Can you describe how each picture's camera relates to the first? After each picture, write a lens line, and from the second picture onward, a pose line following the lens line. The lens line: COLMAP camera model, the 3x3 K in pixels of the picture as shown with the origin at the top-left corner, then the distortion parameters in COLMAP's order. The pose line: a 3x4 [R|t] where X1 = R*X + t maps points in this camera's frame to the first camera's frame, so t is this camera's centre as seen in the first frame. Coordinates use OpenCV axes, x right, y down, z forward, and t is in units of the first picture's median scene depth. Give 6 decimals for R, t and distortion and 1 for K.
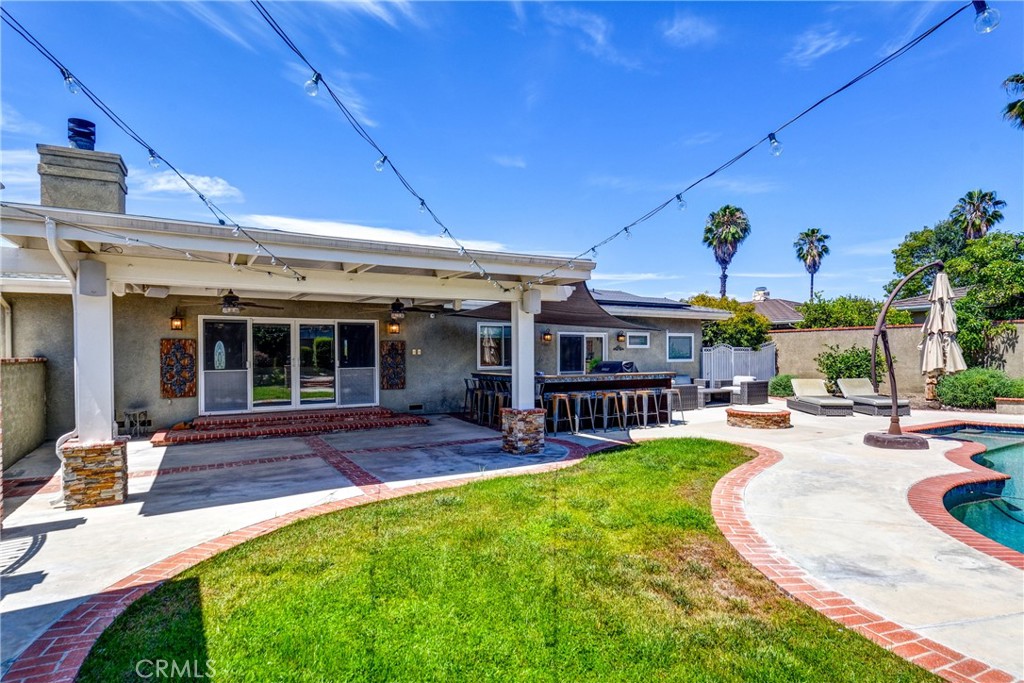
lens RADIAL K [[534.2, 0, 495.6], [0, 534.2, 355.6], [0, 0, 1]] dist [0.017368, -0.008396]
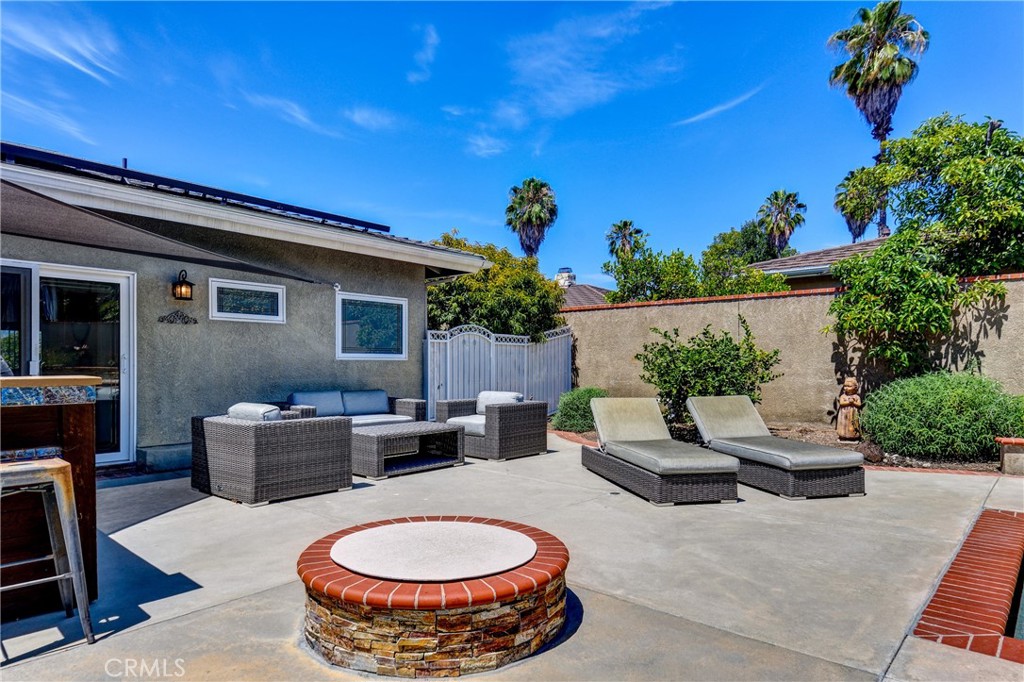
lens RADIAL K [[617.1, 0, 498.4], [0, 617.1, 374.8], [0, 0, 1]] dist [0.046537, -0.004157]
pose [[0.944437, 0.003757, 0.328671, 0.348474], [-0.007002, 0.999938, 0.008688, 0.023807], [-0.328618, -0.010506, 0.944405, 0.612183]]
